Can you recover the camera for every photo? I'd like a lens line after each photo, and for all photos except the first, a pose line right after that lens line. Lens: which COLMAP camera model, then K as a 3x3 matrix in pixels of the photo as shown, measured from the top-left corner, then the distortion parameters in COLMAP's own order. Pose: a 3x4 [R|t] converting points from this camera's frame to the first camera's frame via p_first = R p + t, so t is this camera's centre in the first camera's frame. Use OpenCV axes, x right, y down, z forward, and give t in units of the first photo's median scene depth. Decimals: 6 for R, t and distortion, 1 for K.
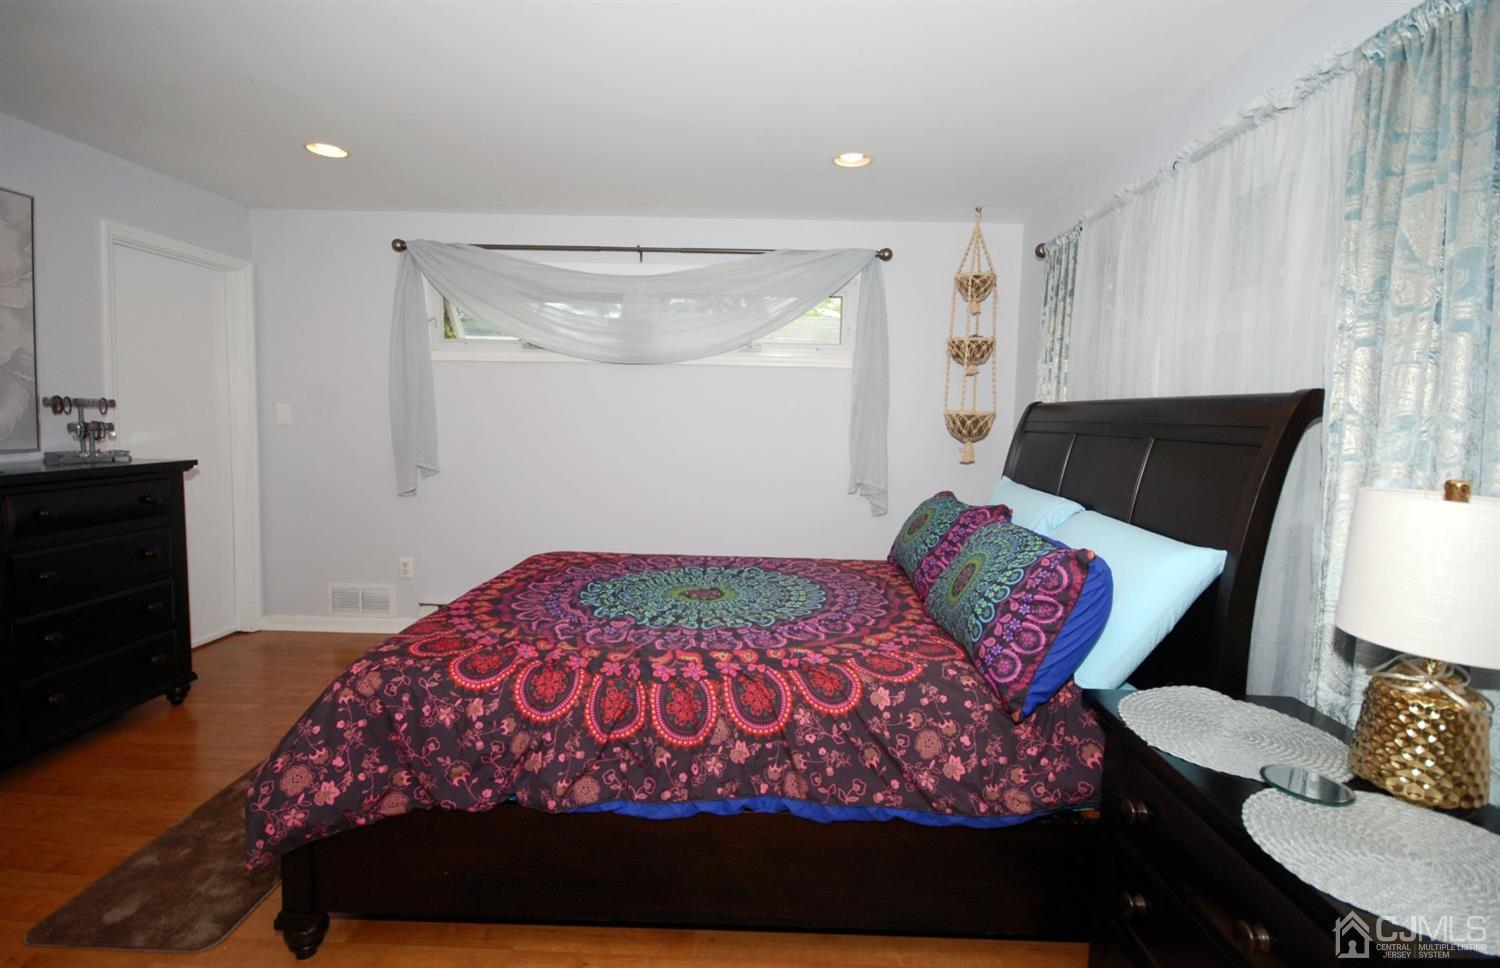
lens RADIAL K [[740.6, 0, 750.9], [0, 740.6, 484.9], [0, 0, 1]] dist [-0.013575, -0.001278]
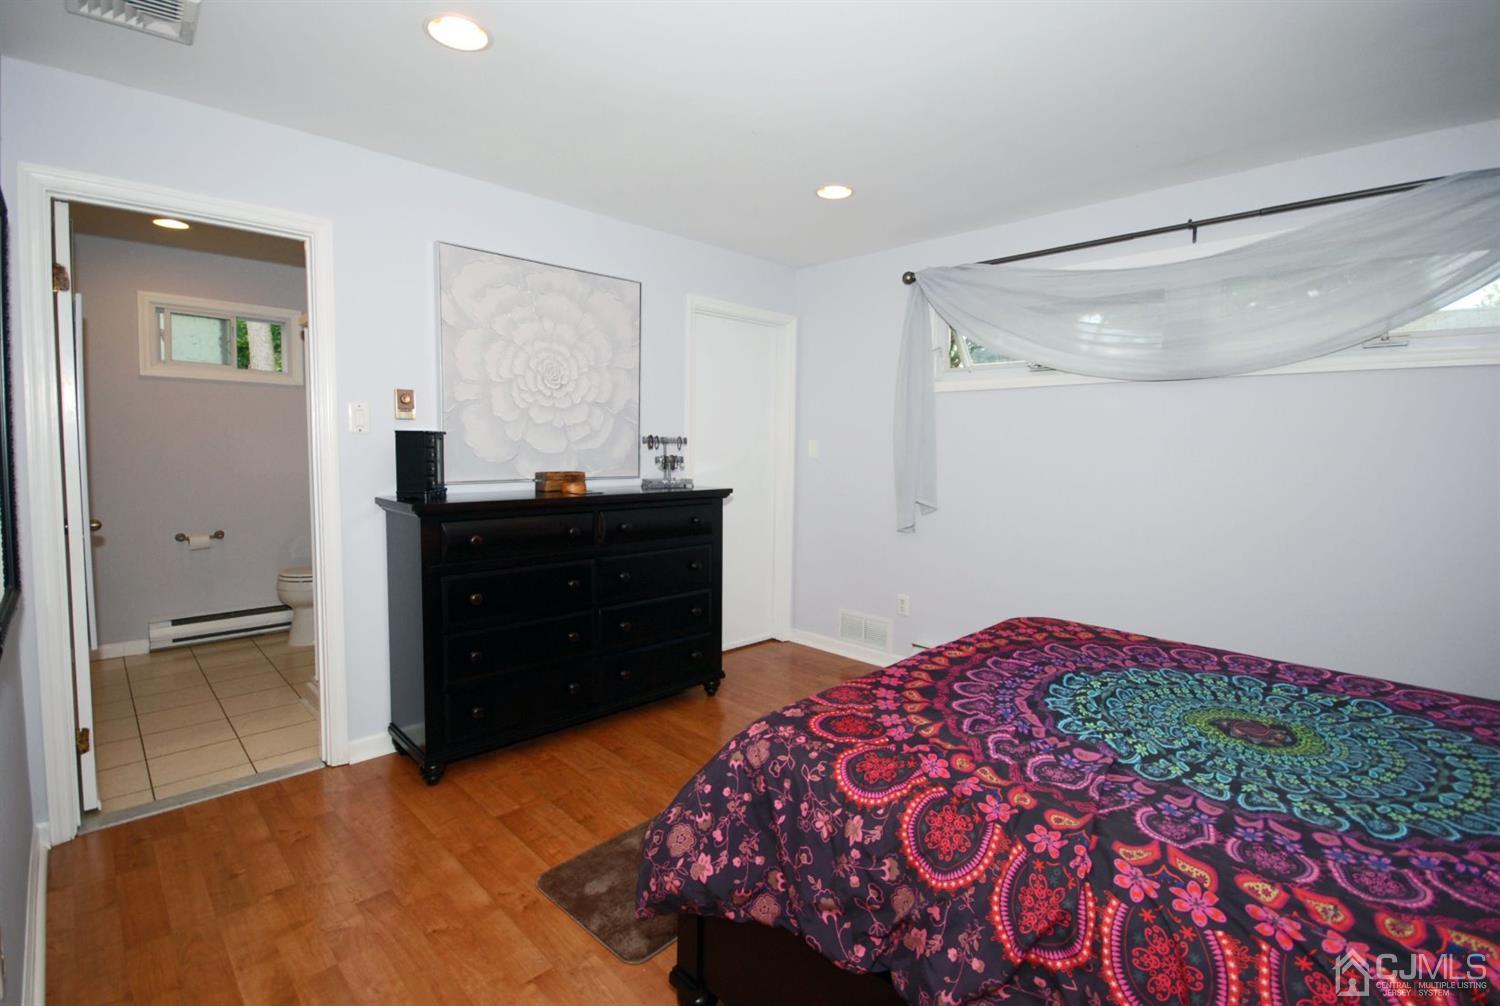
lens RADIAL K [[696.5, 0, 744.7], [0, 696.5, 490.4], [0, 0, 1]] dist [0.000300, -0.005849]
pose [[0.727161, 0.032465, -0.685699, 0.019537], [-0.061026, 0.997983, -0.017466, -0.020597], [0.683749, 0.054546, 0.727676, 0.334124]]
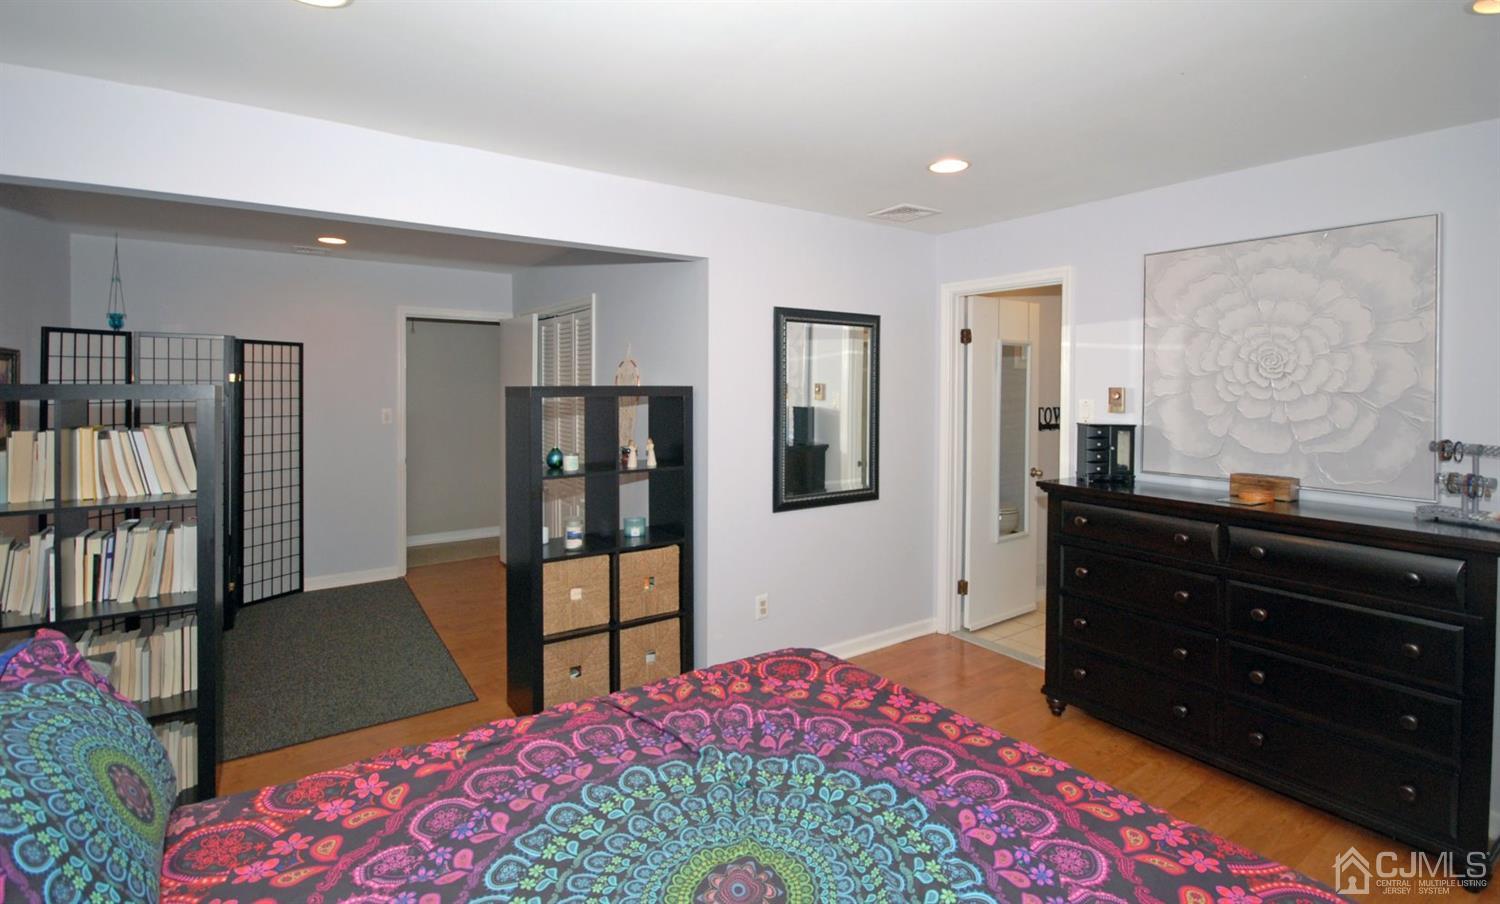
lens RADIAL K [[724.2, 0, 766.7], [0, 724.2, 393.9], [0, 0, 1]] dist [0.000076, -0.000180]
pose [[-0.793762, -0.018248, -0.607955, 0.258366], [-0.082242, 0.993590, 0.077553, -0.256206], [0.602643, 0.111558, -0.790175, 1.733516]]
